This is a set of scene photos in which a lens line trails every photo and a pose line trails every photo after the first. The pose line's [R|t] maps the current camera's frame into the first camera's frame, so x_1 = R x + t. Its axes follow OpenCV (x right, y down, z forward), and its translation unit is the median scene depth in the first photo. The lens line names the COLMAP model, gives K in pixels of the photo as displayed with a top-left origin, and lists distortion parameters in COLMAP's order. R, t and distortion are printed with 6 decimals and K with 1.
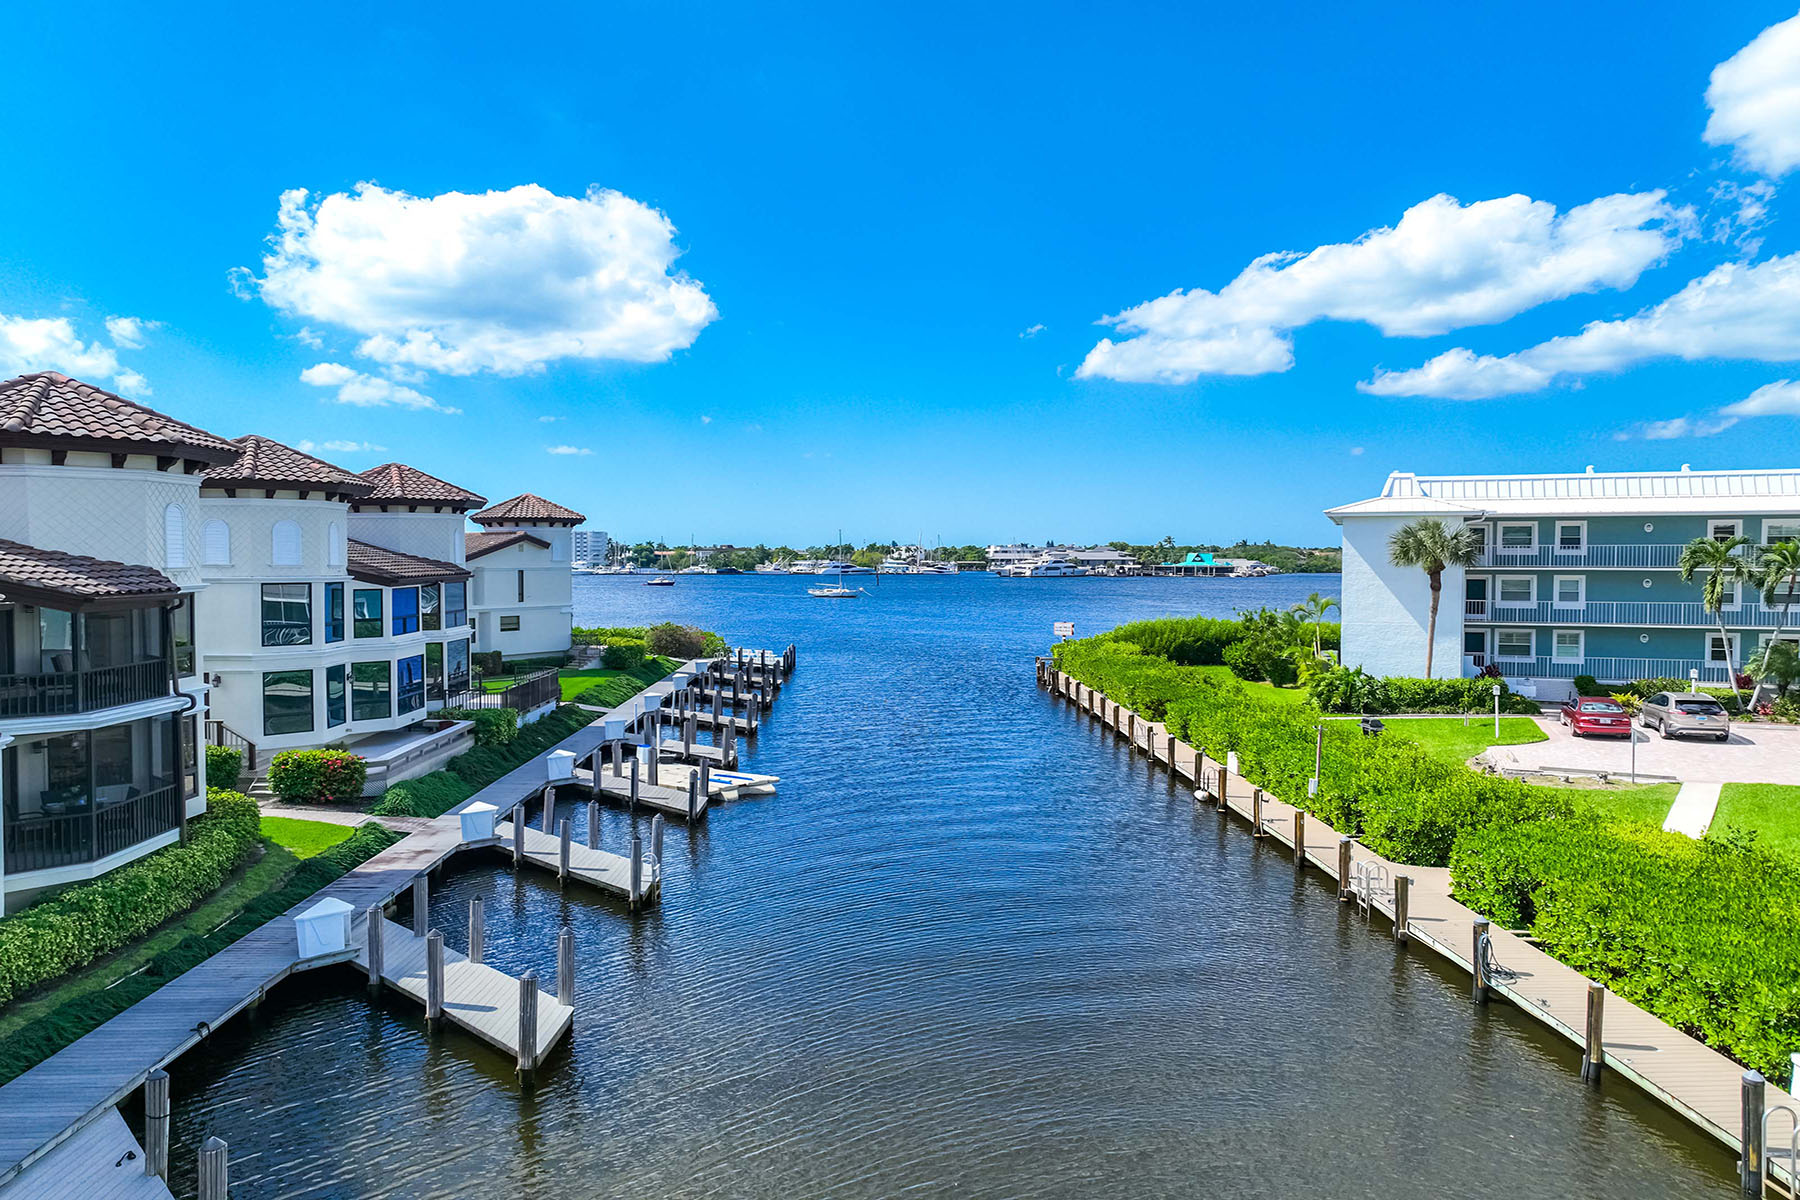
lens RADIAL K [[1267.5, 0, 904.5], [0, 1267.5, 609.7], [0, 0, 1]] dist [0.002330, 0.006499]
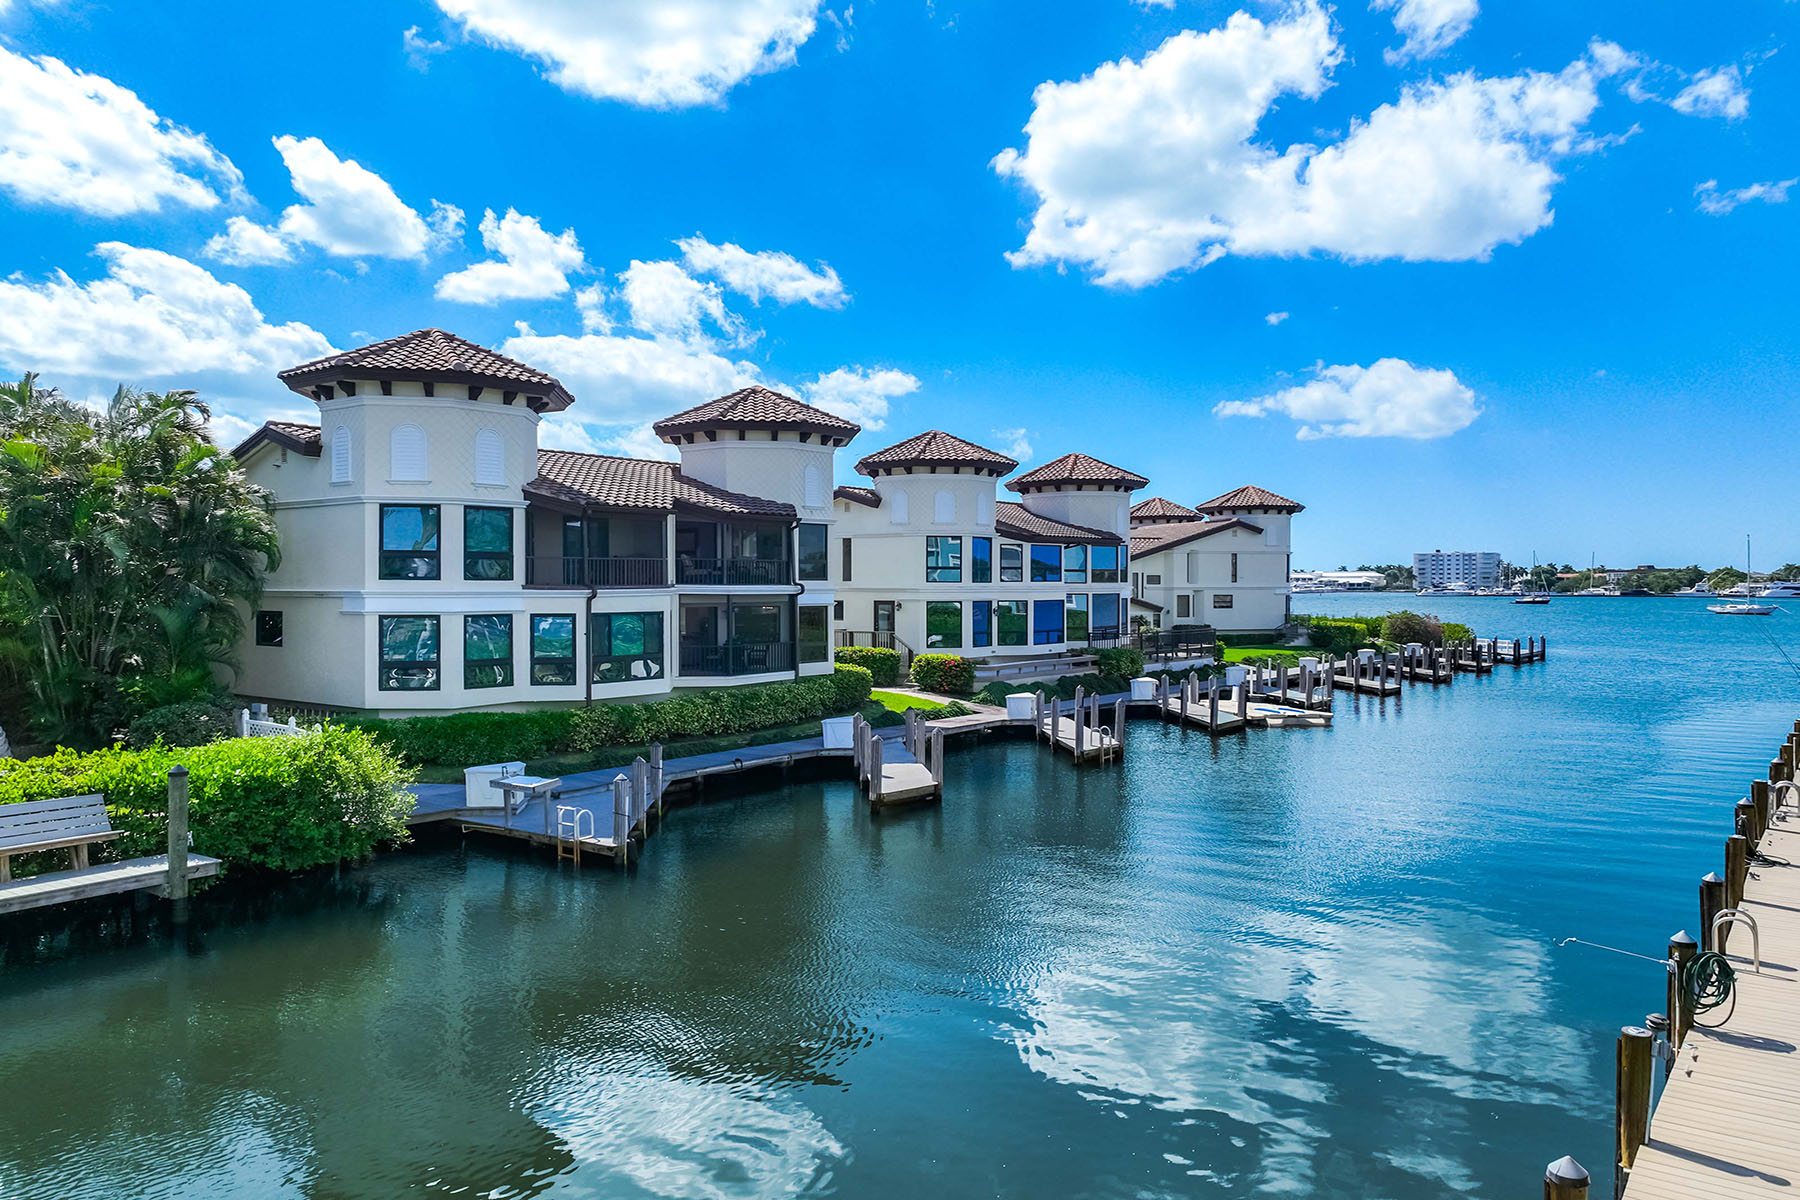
lens RADIAL K [[1272.4, 0, 896.3], [0, 1272.4, 591.3], [0, 0, 1]] dist [0.002285, 0.023355]
pose [[0.774692, 0.003496, -0.632329, 0.298802], [-0.025989, 0.999316, -0.026316, 0.067946], [0.631804, 0.036821, 0.774253, -0.071253]]
